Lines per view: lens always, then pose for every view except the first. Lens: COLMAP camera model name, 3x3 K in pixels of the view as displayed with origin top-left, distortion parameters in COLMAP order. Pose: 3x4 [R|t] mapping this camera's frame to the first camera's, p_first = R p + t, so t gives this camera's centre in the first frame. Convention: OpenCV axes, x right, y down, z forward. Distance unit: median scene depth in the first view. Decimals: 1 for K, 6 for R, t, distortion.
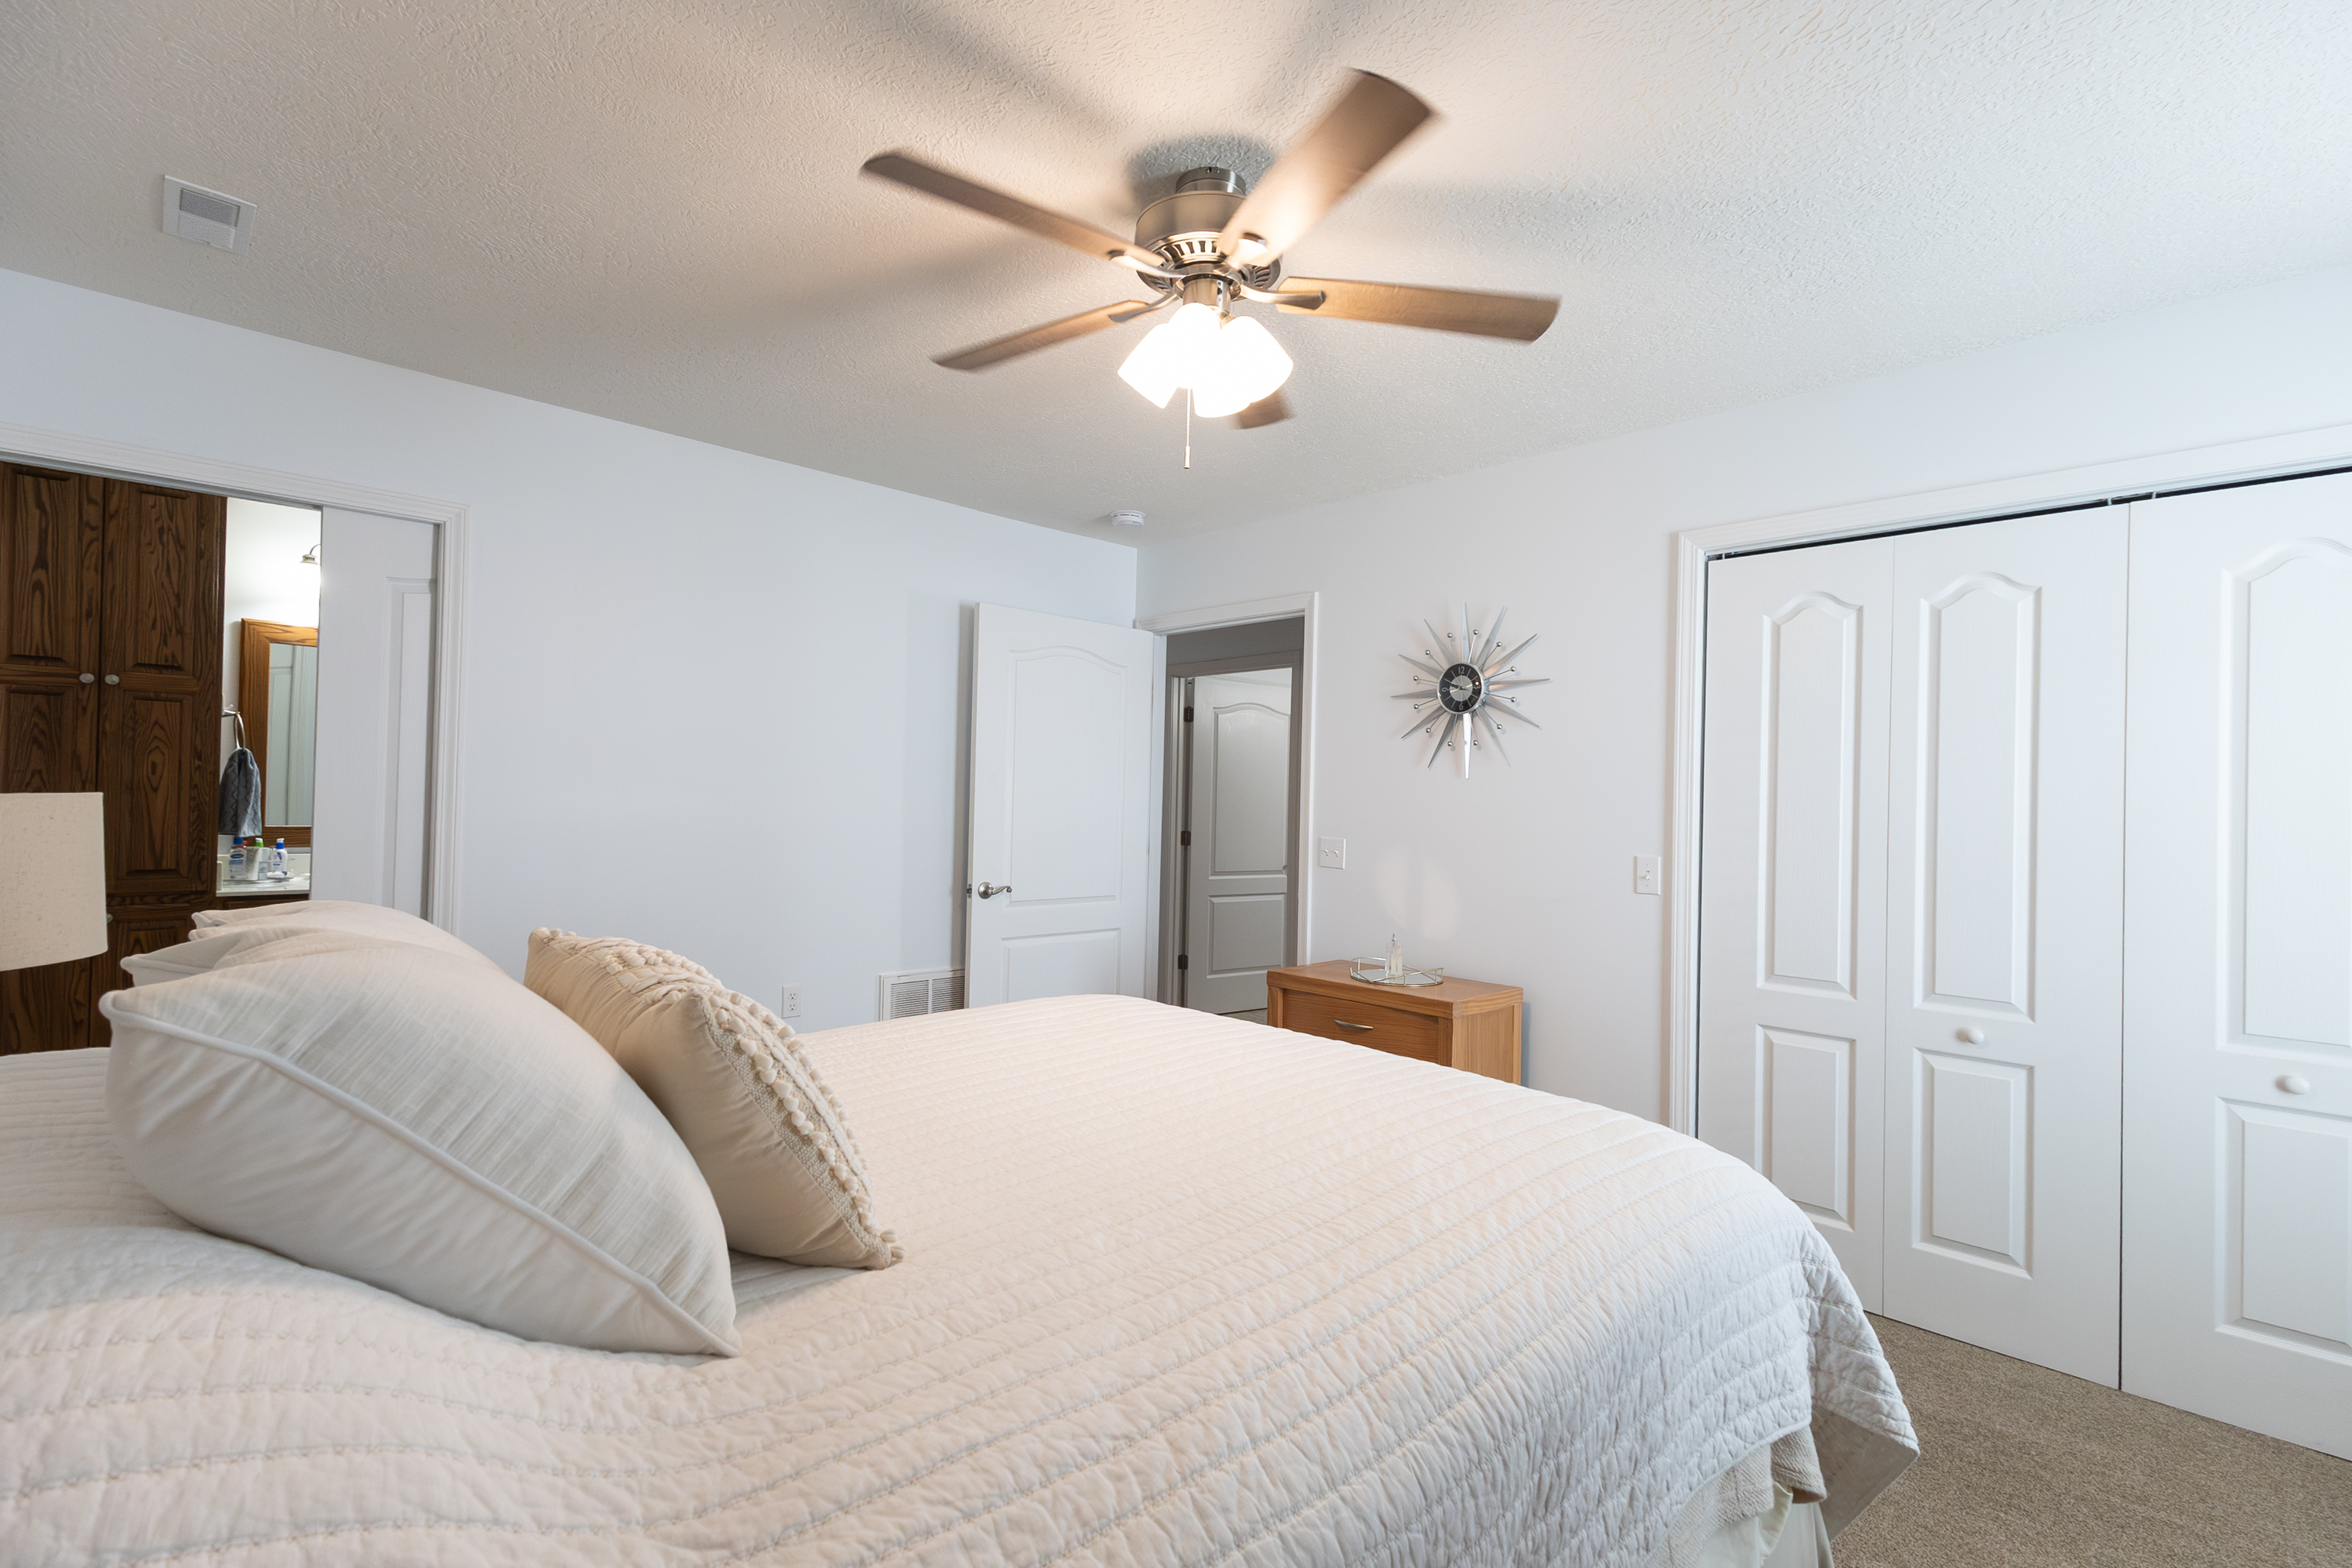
lens RADIAL K [[1088.5, 0, 1176.2], [0, 1088.5, 791.5], [0, 0, 1]] dist [0.023361, -0.004720]
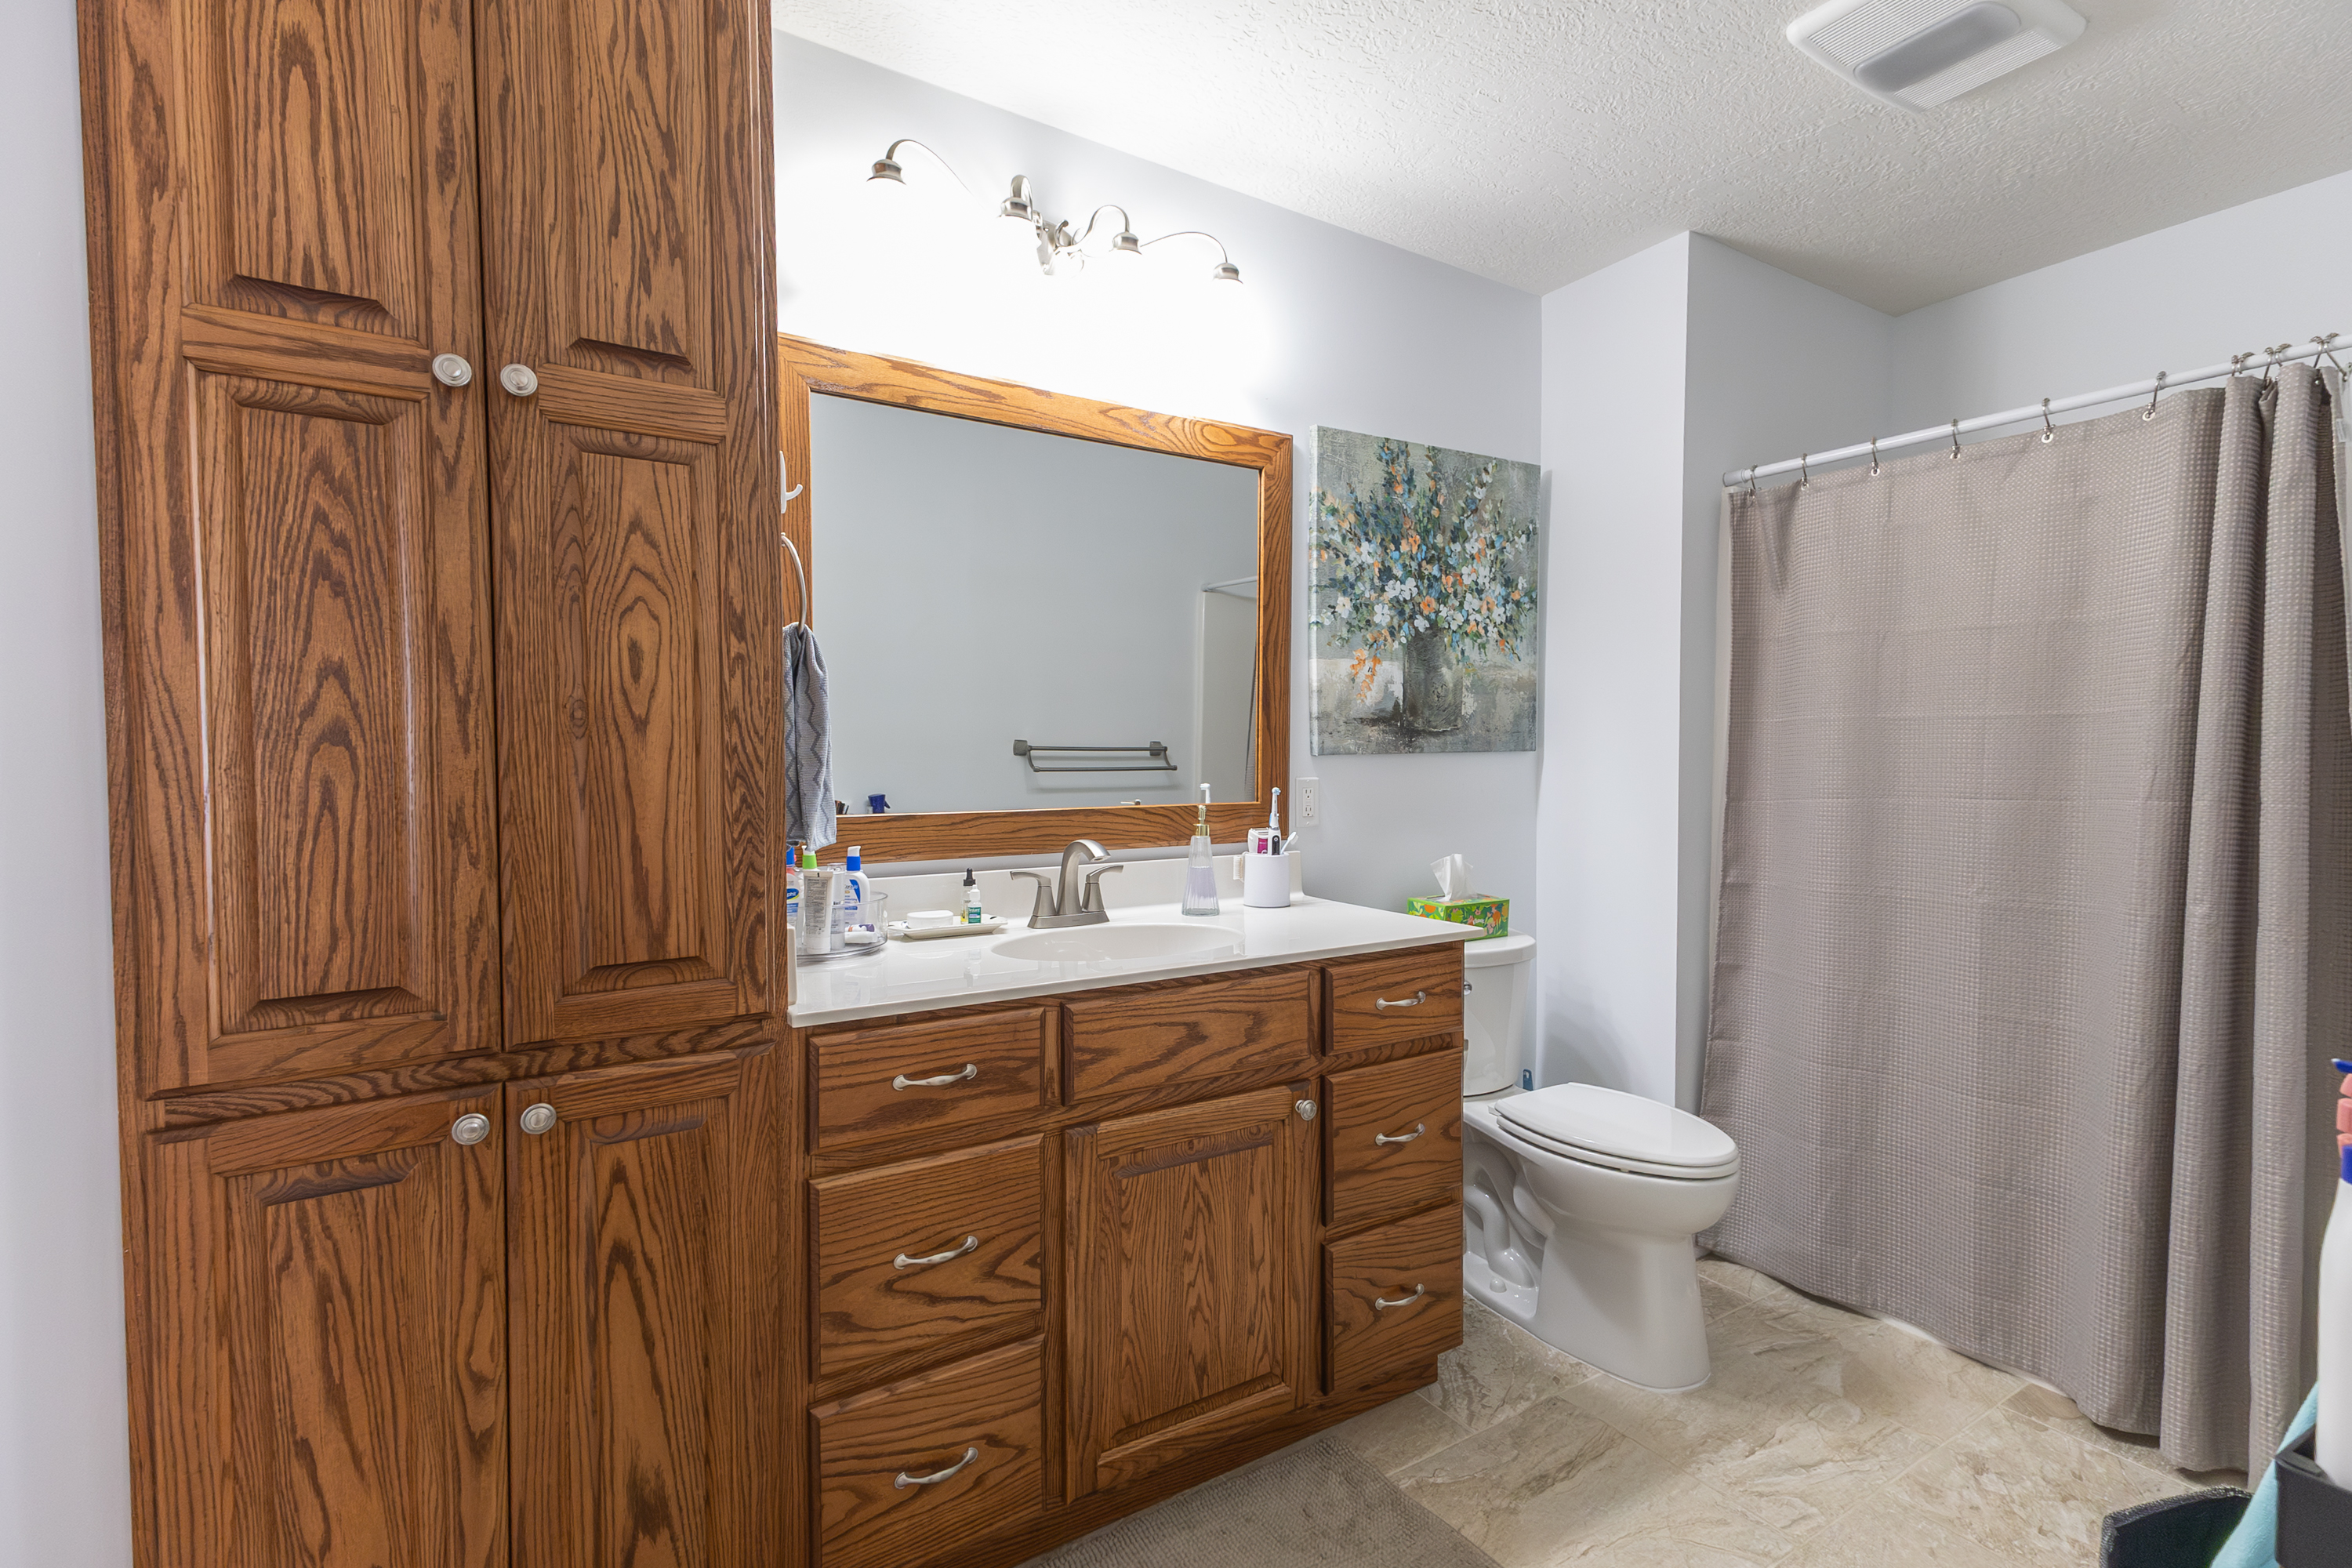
lens RADIAL K [[1058.3, 0, 1167.6], [0, 1058.3, 795.3], [0, 0, 1]] dist [0.016127, 0.000982]
pose [[0.983374, -0.010921, -0.181264, -0.713269], [0.019414, 0.998792, 0.045142, 0.008324], [0.180552, -0.047911, 0.982398, 0.716768]]
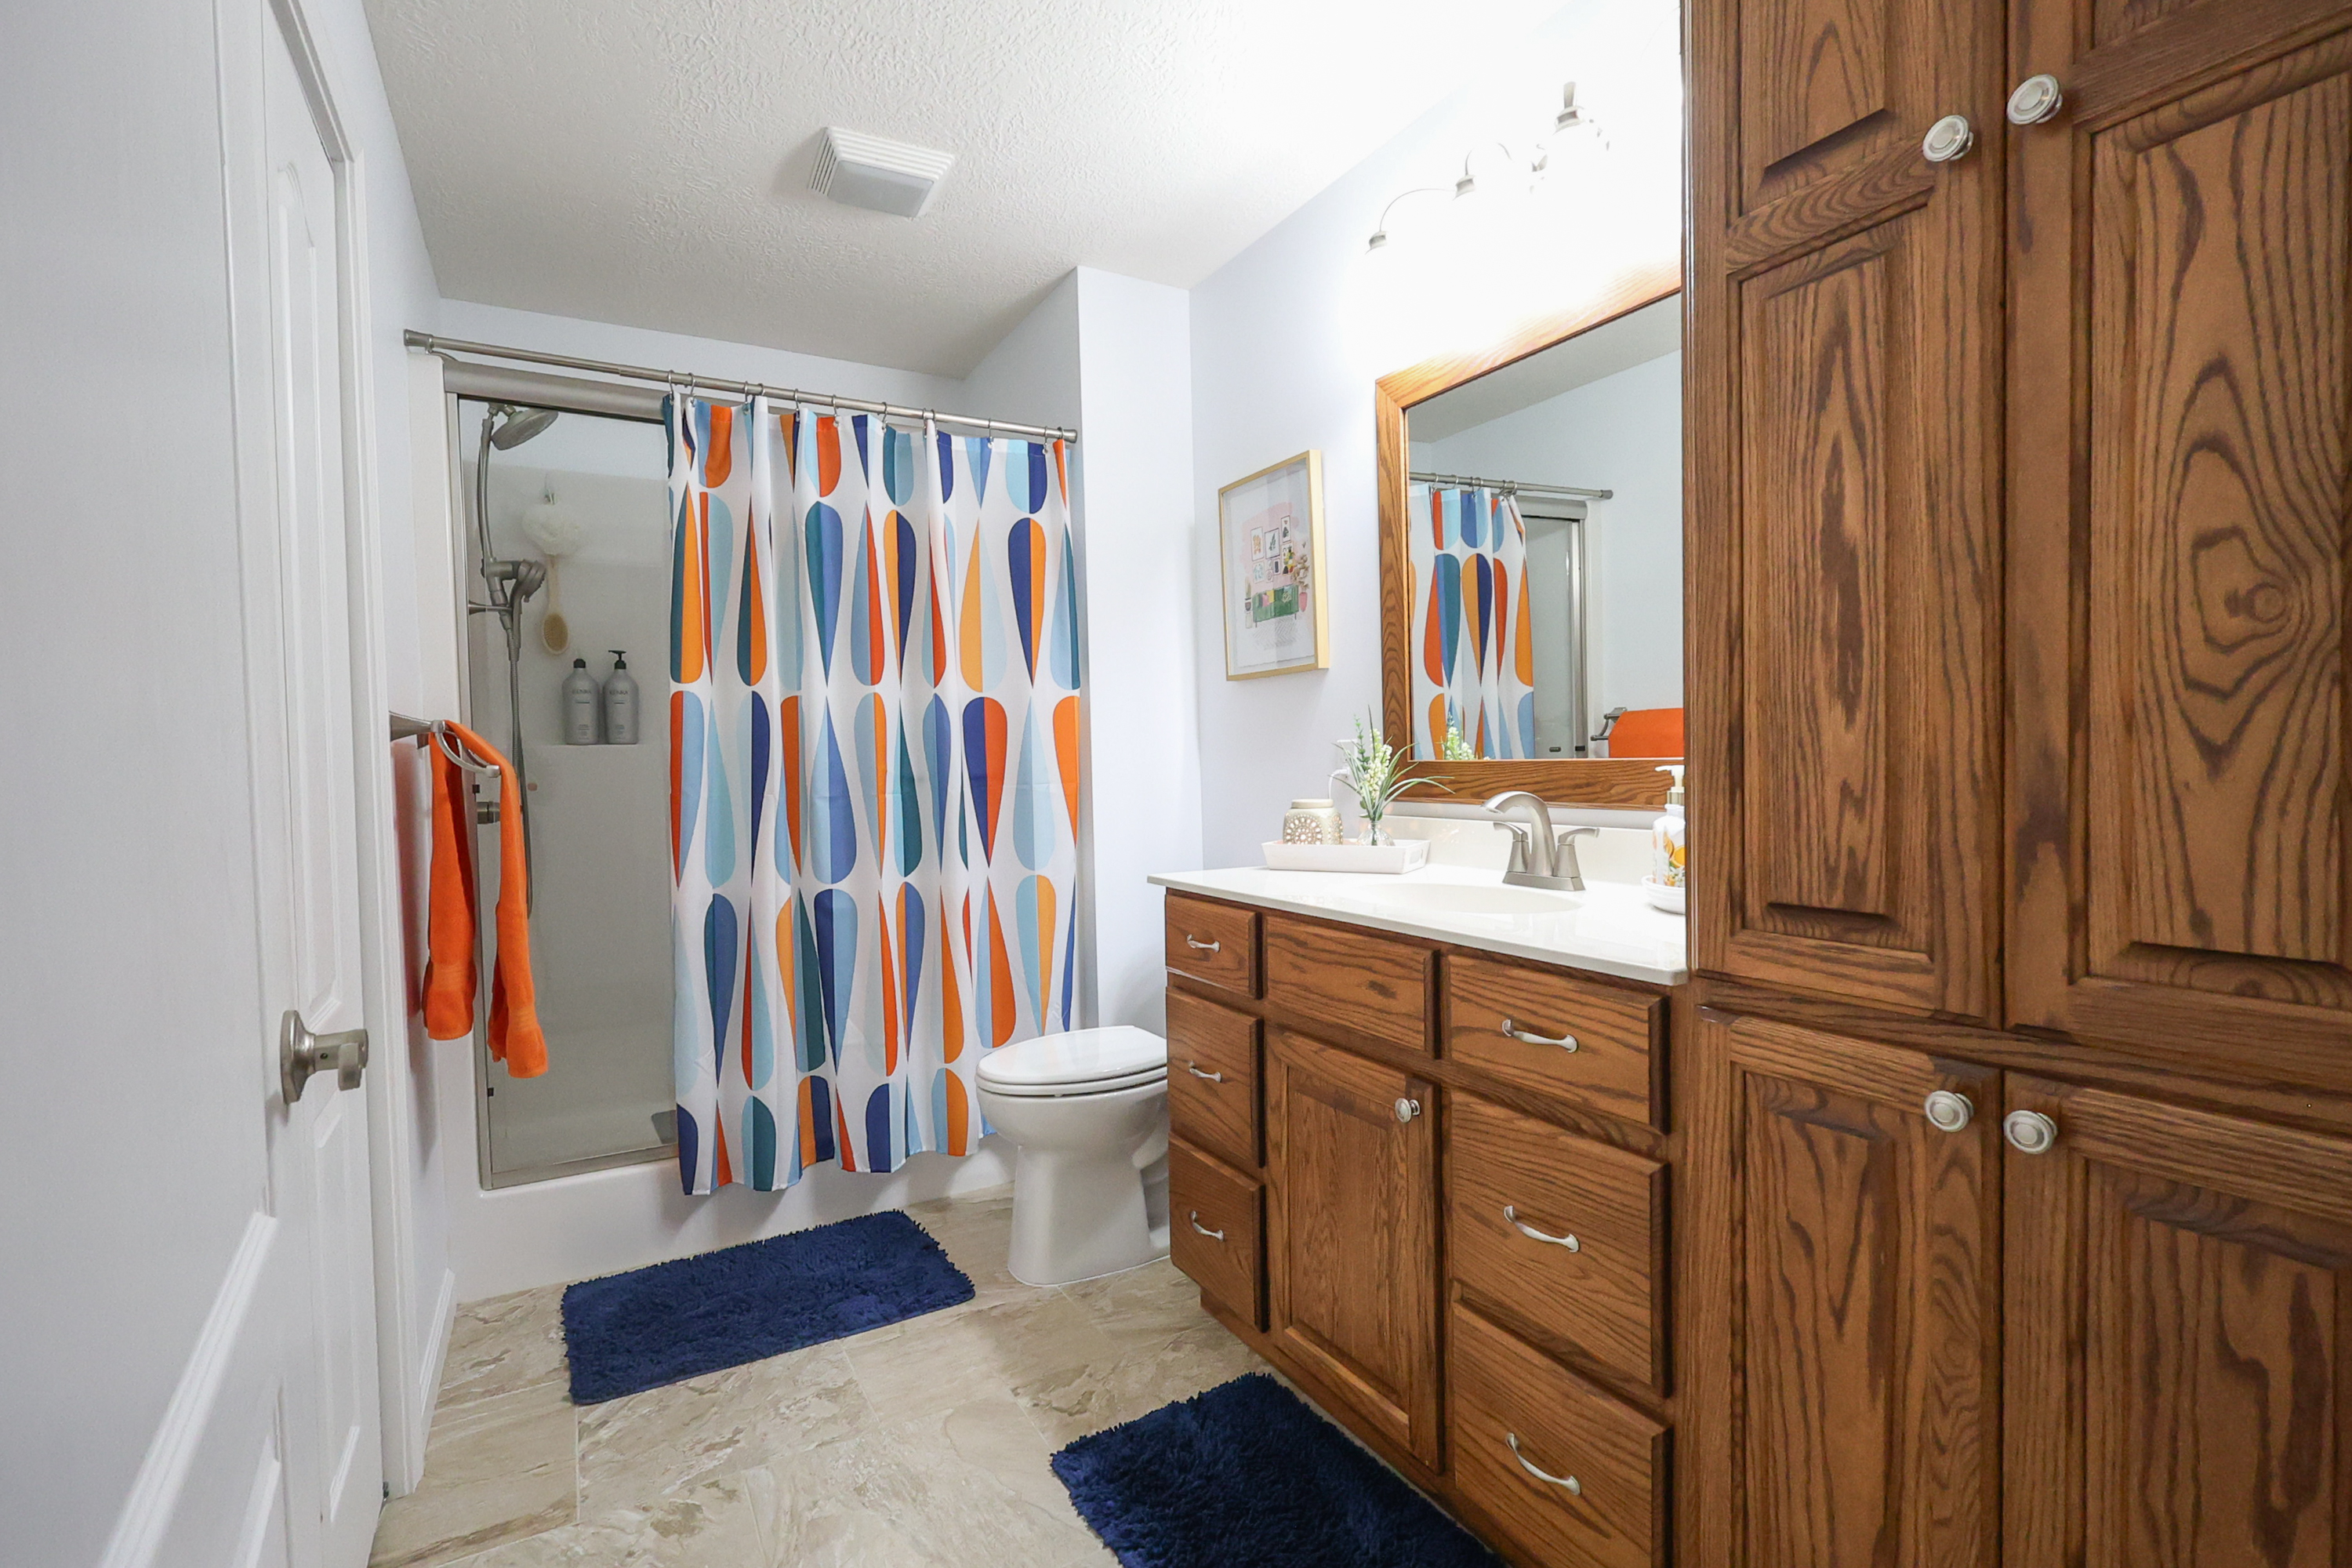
lens RADIAL K [[1088.5, 0, 1176.7], [0, 1088.5, 796.1], [0, 0, 1]] dist [0.023361, -0.004720]
pose [[-0.207887, 0.009928, -0.978102, -0.324347], [0.025208, 0.999671, 0.004789, 0.049518], [0.977828, -0.023661, -0.208069, 1.184331]]
